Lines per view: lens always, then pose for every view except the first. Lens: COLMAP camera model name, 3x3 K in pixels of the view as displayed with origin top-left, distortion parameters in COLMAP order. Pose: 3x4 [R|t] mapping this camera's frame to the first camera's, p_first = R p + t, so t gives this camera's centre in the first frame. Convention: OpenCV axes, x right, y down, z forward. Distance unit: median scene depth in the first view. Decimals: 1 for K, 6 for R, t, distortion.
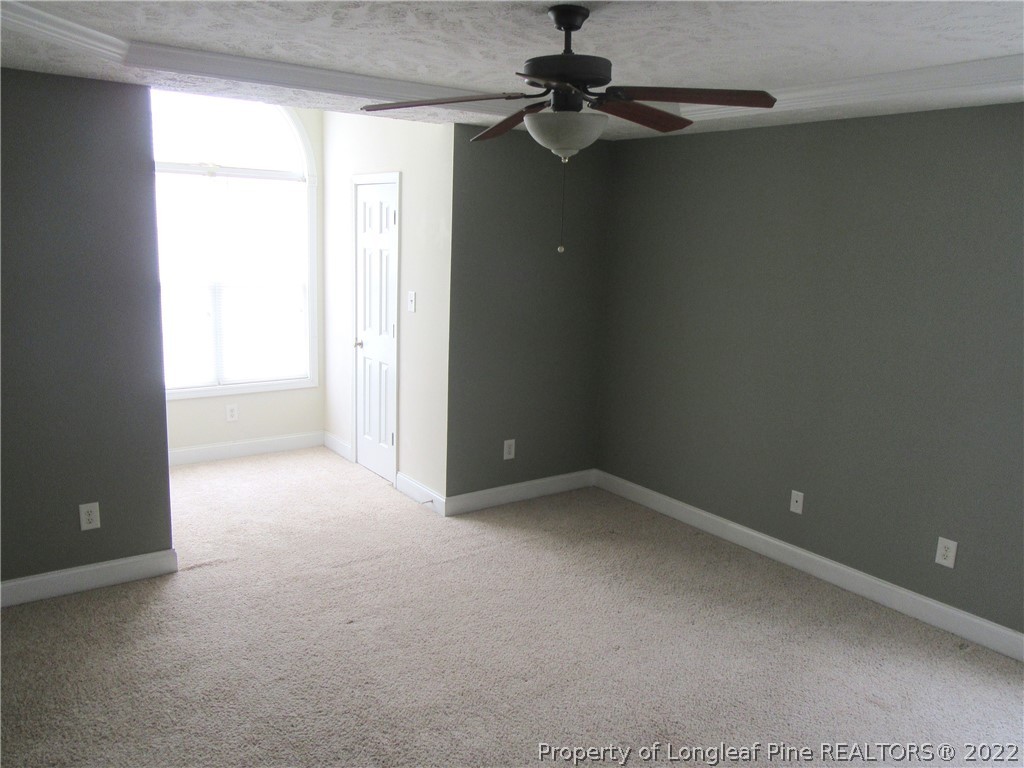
lens RADIAL K [[756.9, 0, 512.0], [0, 756.9, 384.0], [0, 0, 1]] dist [-0.006196, 0.001900]
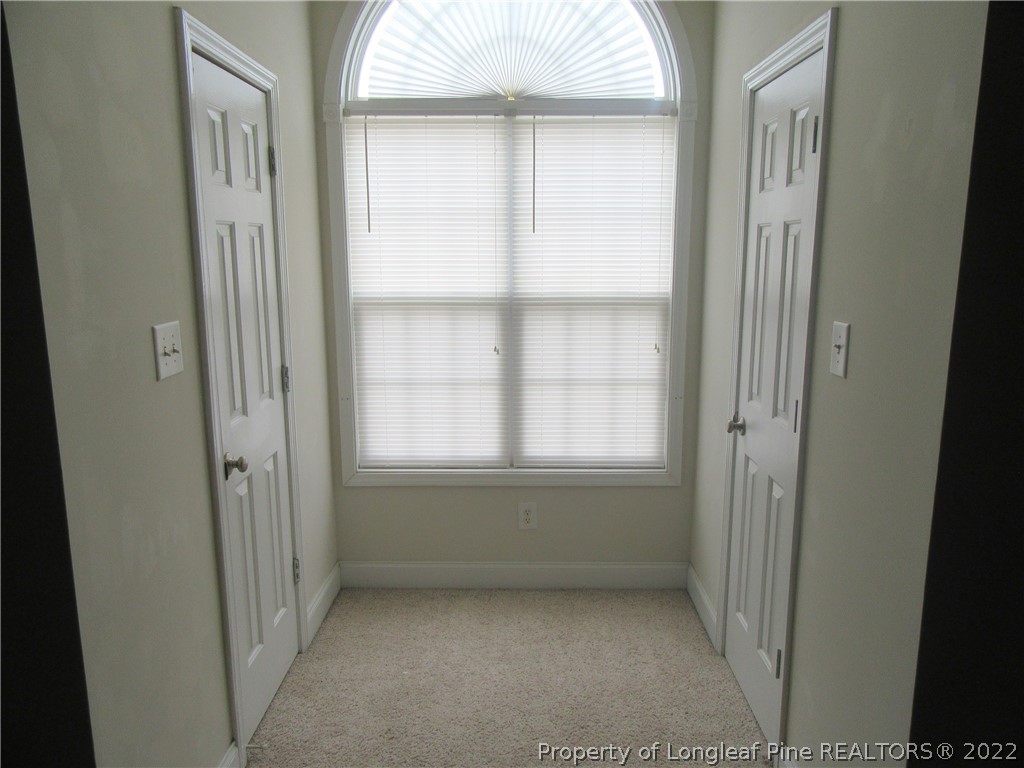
lens RADIAL K [[756.9, 0, 512.0], [0, 756.9, 384.0], [0, 0, 1]] dist [-0.006196, 0.001900]
pose [[0.803595, 0.071366, -0.590883, -0.035148], [-0.089008, 0.996031, -0.000750, -0.066550], [0.588484, 0.053196, 0.806757, 0.523063]]
